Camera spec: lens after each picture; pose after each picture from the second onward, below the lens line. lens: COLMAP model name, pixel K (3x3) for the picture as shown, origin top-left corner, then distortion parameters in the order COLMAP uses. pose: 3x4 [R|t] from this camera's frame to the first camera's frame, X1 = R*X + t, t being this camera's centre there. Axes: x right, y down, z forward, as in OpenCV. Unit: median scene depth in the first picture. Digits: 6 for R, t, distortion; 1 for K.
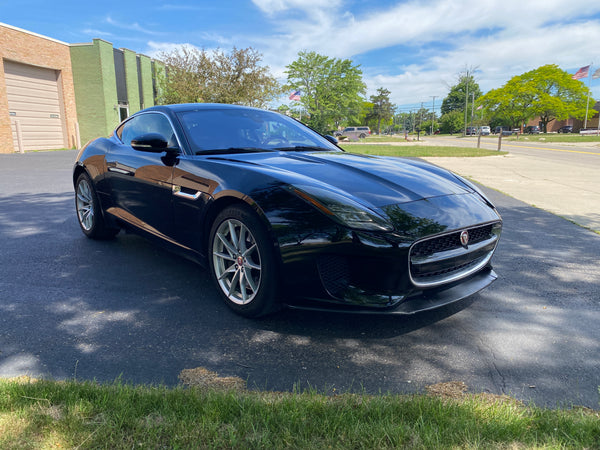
lens RADIAL K [[463.4, 0, 309.2], [0, 463.4, 224.4], [0, 0, 1]] dist [0.003250, -0.006249]
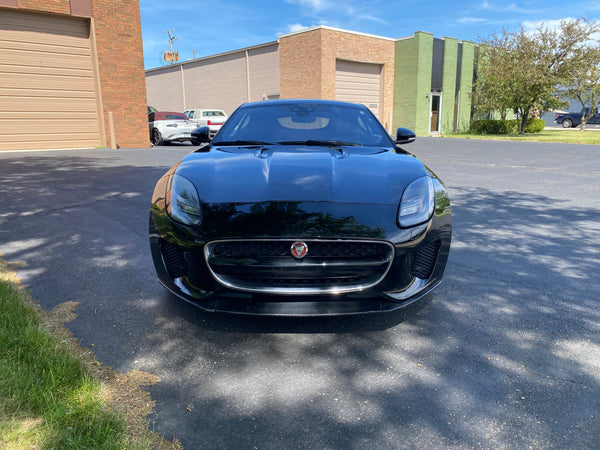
lens RADIAL K [[463.4, 0, 309.2], [0, 463.4, 224.4], [0, 0, 1]] dist [0.003250, -0.006249]
pose [[0.737717, 0.146002, -0.659133, 0.119143], [-0.125804, 0.988964, 0.078259, -0.011895], [0.663285, 0.025188, 0.747943, 0.043918]]
